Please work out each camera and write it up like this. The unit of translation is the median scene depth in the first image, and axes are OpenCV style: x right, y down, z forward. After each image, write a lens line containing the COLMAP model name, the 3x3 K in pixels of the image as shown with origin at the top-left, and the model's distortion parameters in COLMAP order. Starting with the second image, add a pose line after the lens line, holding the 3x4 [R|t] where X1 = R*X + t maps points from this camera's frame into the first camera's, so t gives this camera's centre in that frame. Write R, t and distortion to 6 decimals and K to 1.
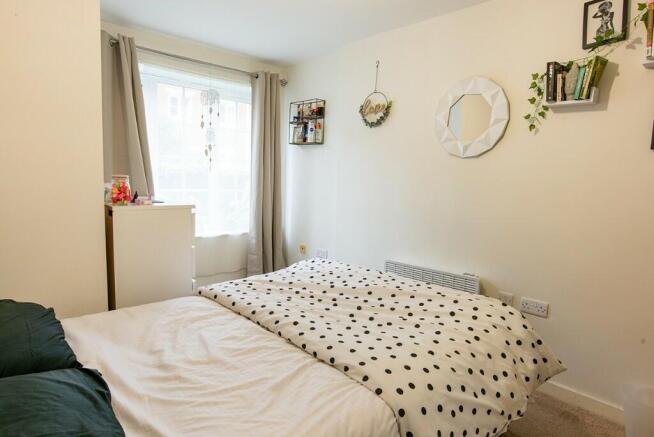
lens RADIAL K [[382.8, 0, 324.2], [0, 382.8, 217.2], [0, 0, 1]] dist [-0.036214, 0.017823]
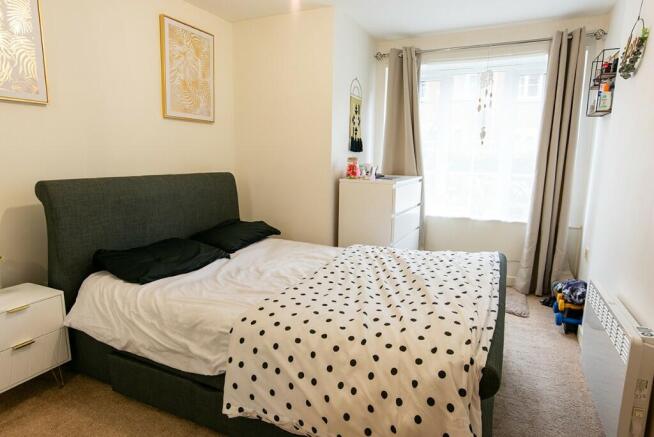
lens RADIAL K [[382.8, 0, 327.9], [0, 382.8, 222.6], [0, 0, 1]] dist [-0.036214, 0.017823]
pose [[0.341704, 0.126699, -0.931228, 0.524797], [-0.106138, 0.989734, 0.095713, 0.001661], [0.933795, 0.066133, 0.351644, 0.301694]]
